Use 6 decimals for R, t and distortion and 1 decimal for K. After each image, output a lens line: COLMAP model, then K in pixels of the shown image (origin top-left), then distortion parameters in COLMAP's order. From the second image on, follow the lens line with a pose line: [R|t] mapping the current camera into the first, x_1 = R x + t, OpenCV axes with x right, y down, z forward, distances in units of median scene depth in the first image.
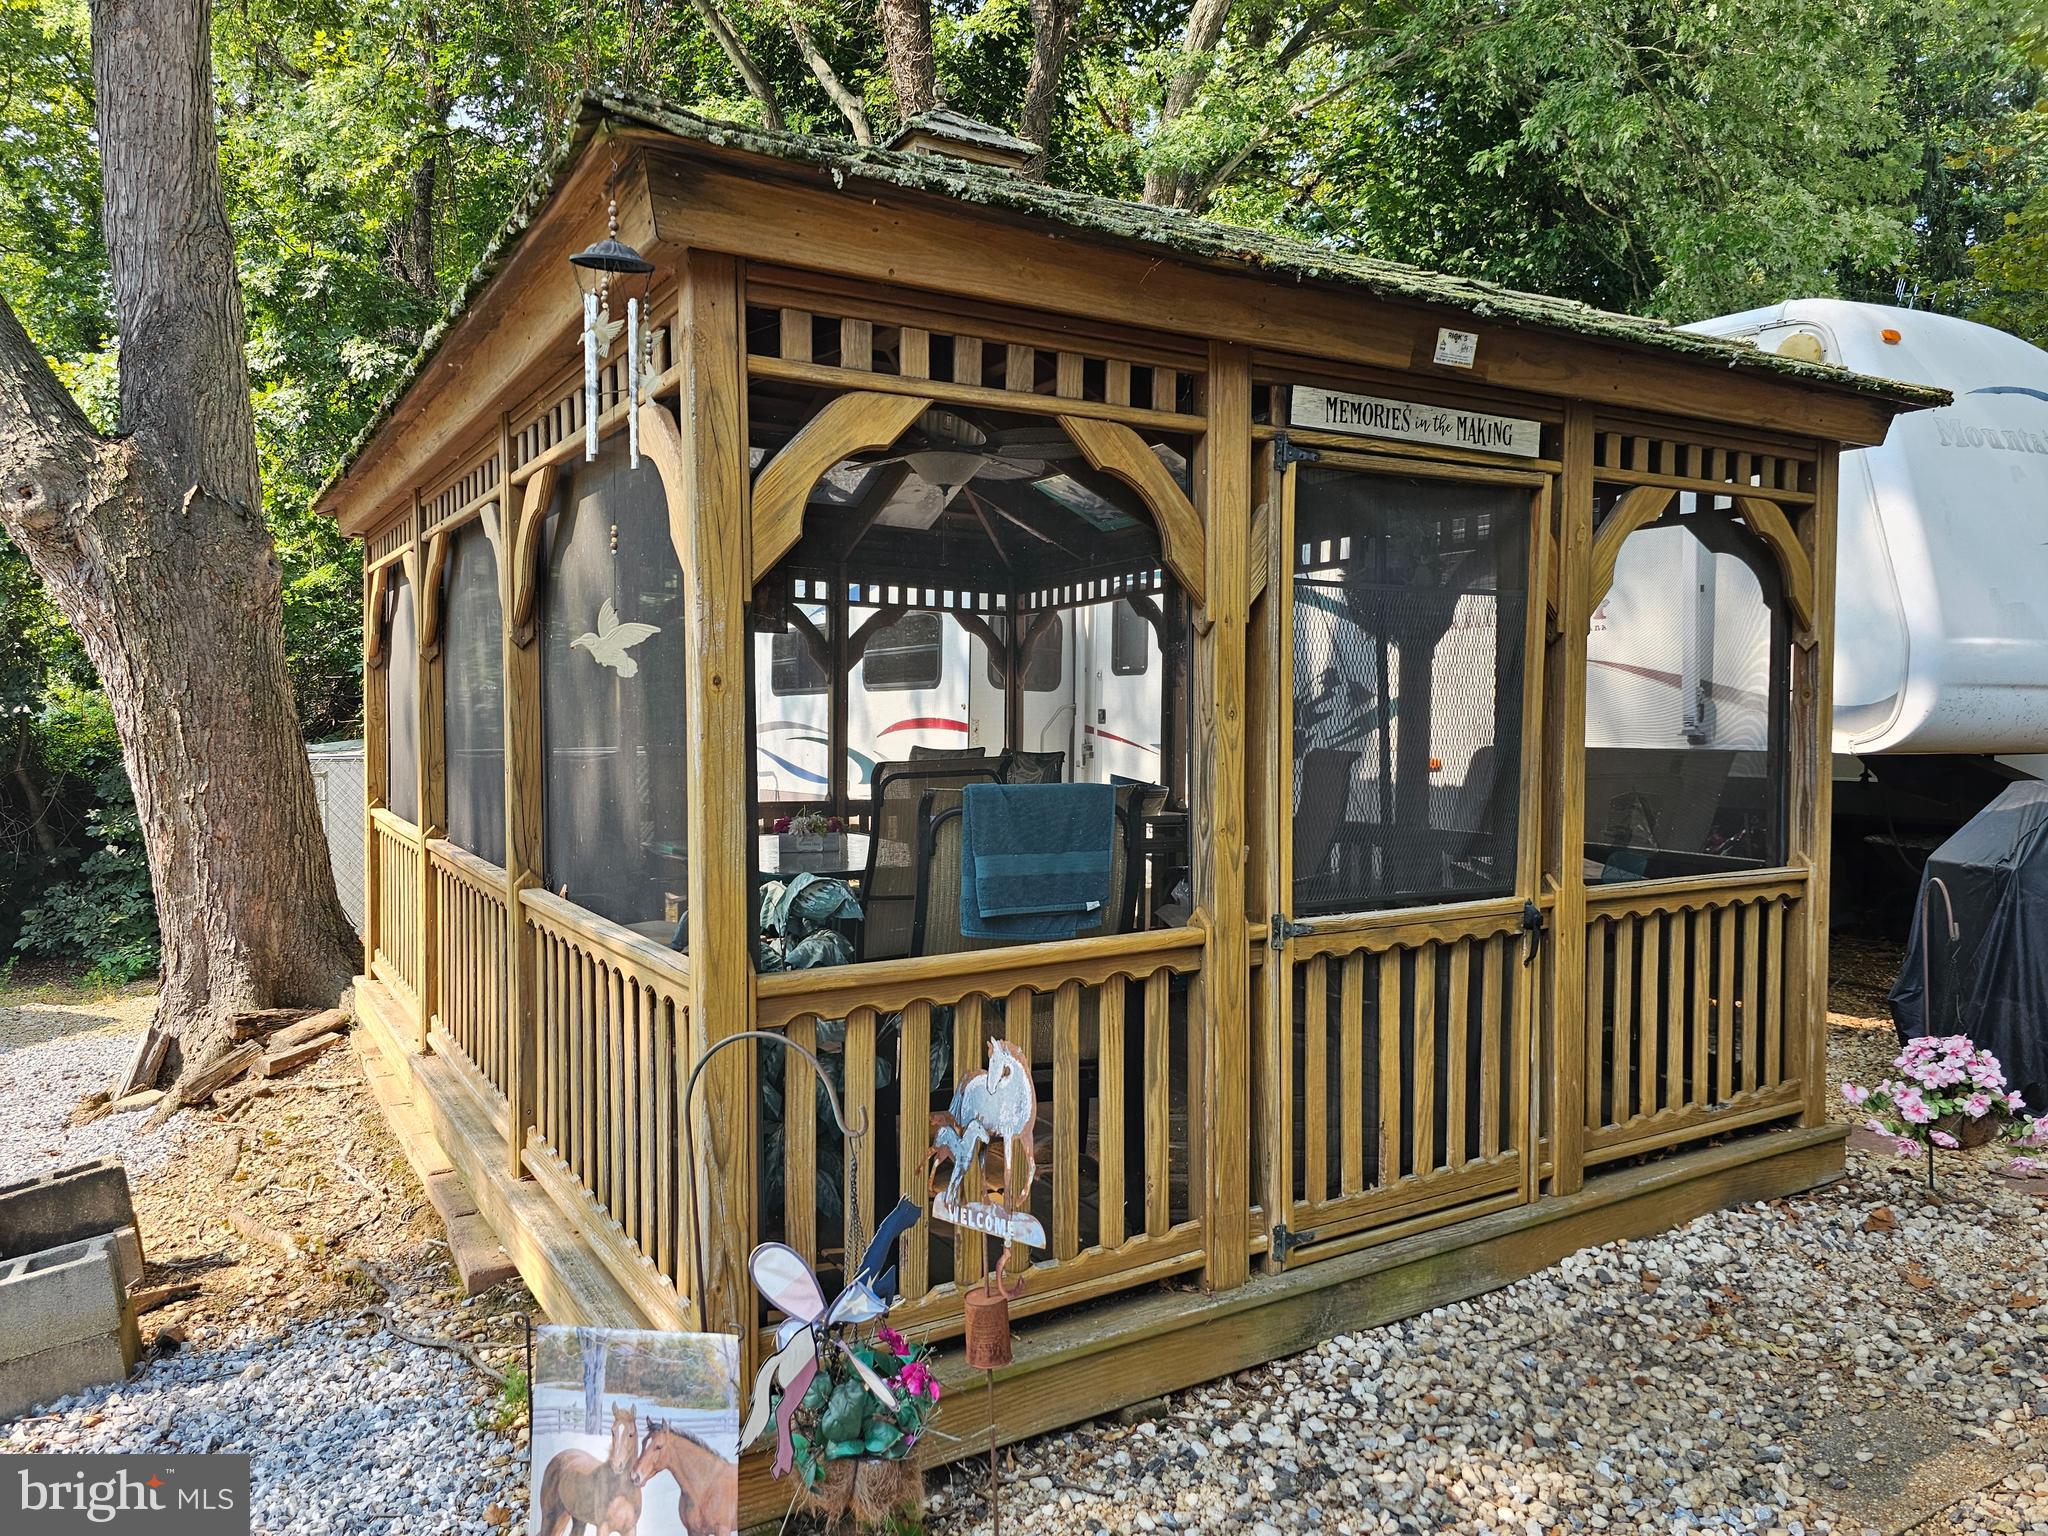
lens RADIAL K [[1366.5, 0, 1024.2], [0, 1366.5, 772.9], [0, 0, 1]] dist [0.050482, -0.047950]
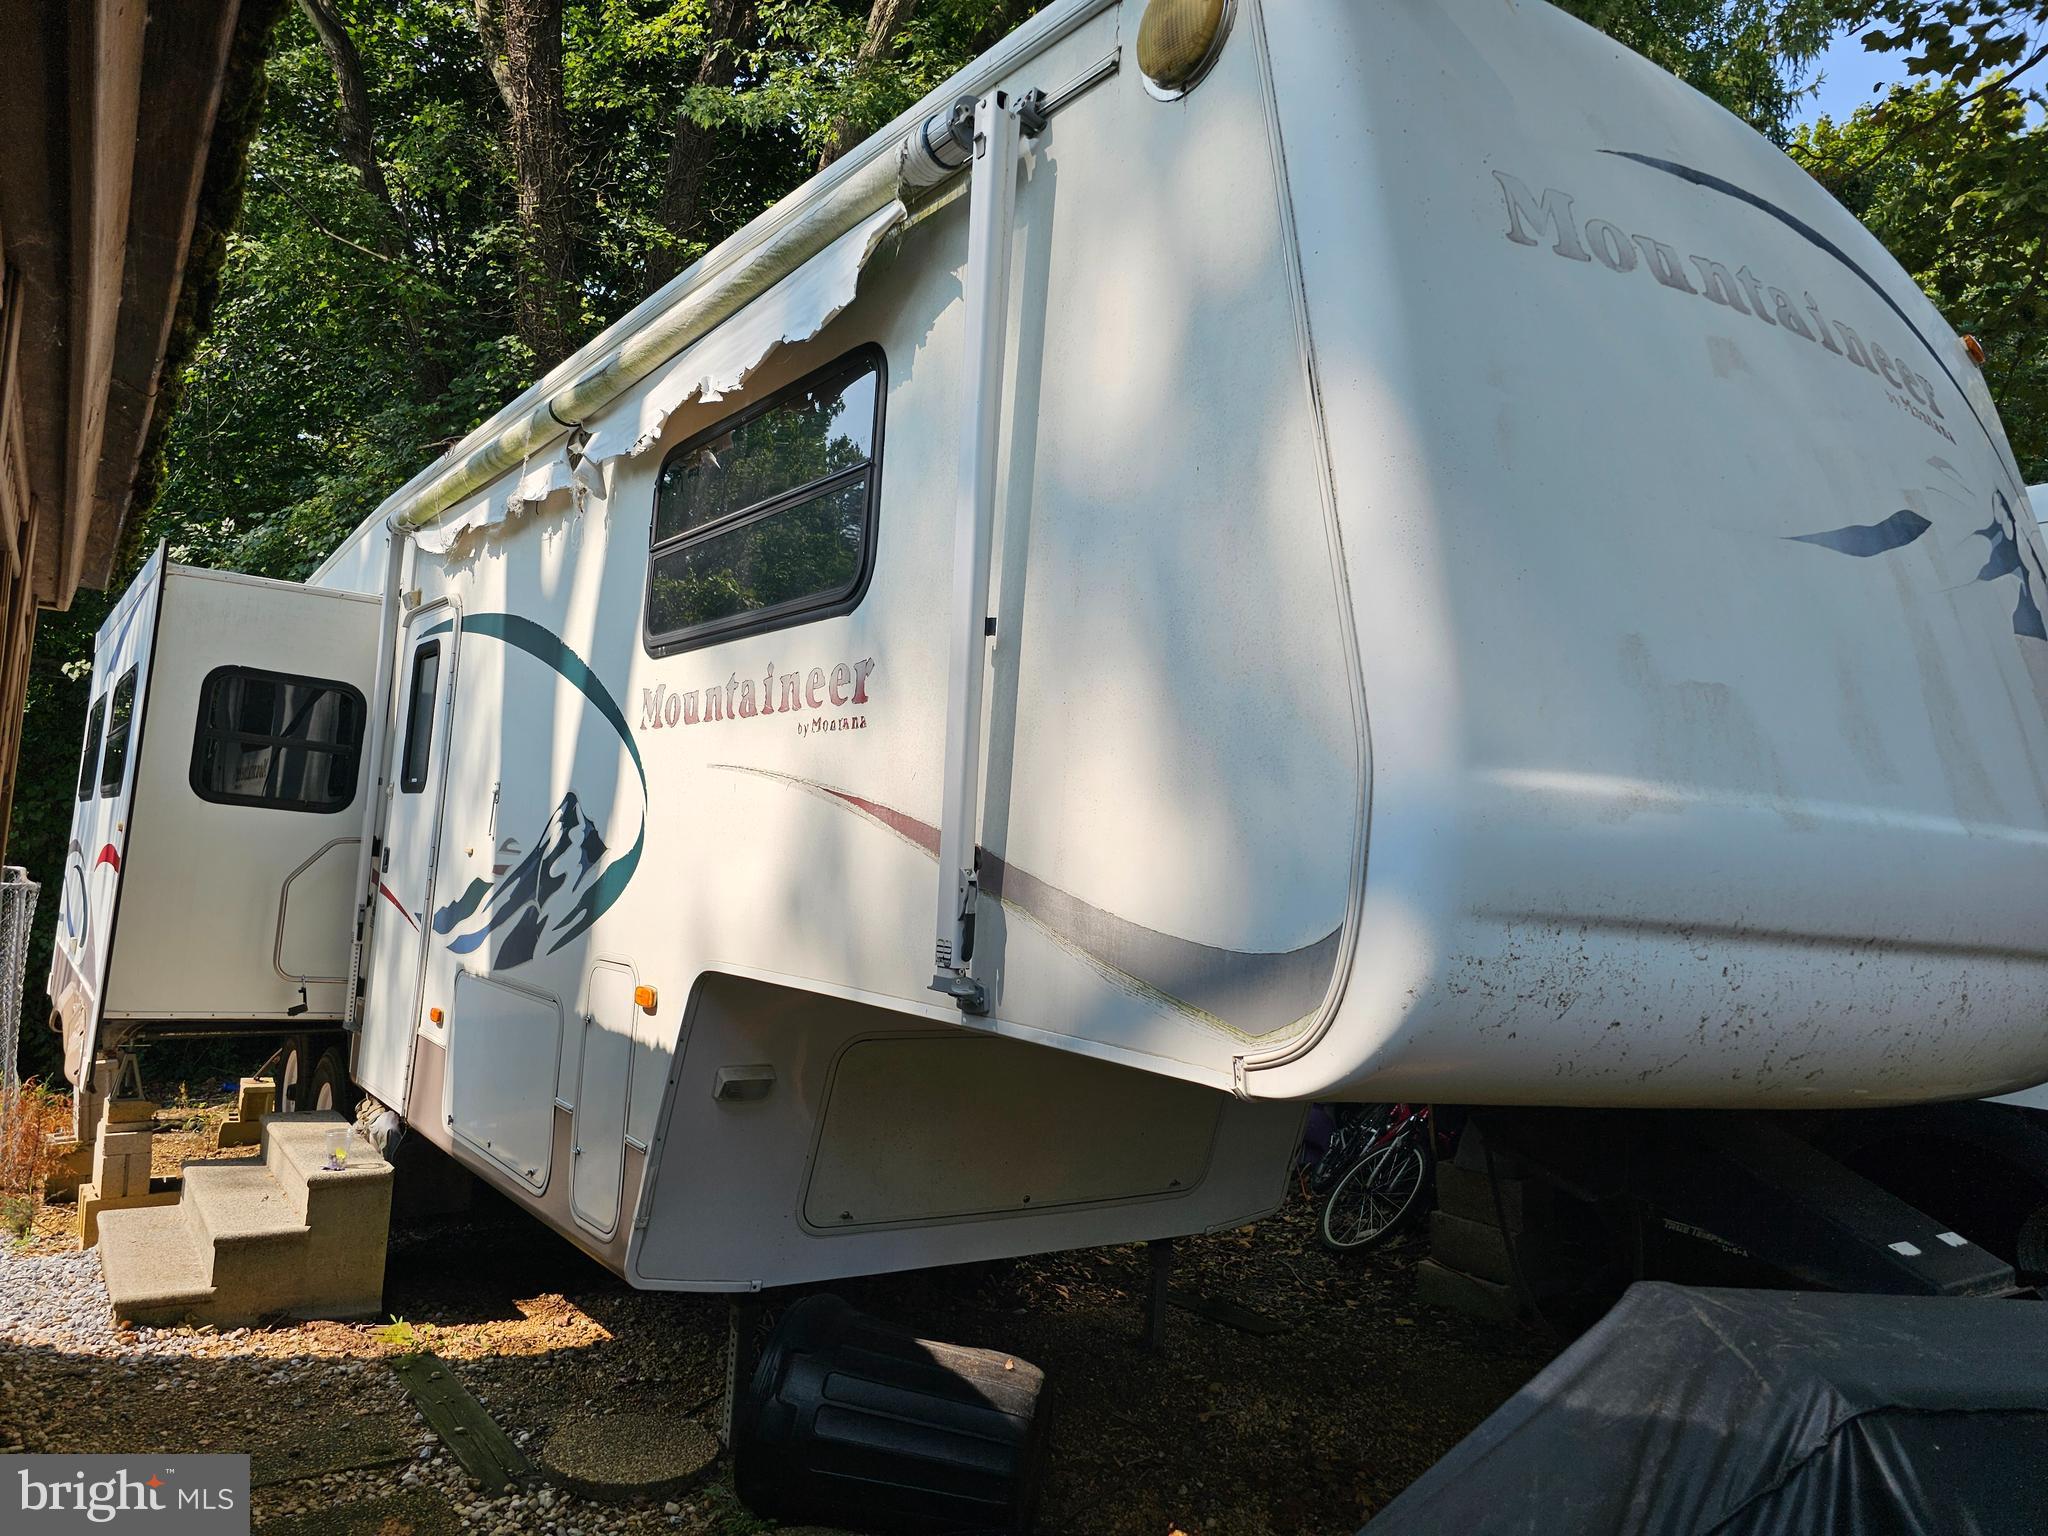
lens RADIAL K [[1366.5, 0, 1022.2], [0, 1366.5, 758.7], [0, 0, 1]] dist [0.050482, -0.047950]
pose [[0.996252, 0.072637, 0.046969, 0.540118], [-0.066336, 0.990056, -0.124049, -0.051938], [-0.055513, 0.120468, 0.991164, 0.681484]]
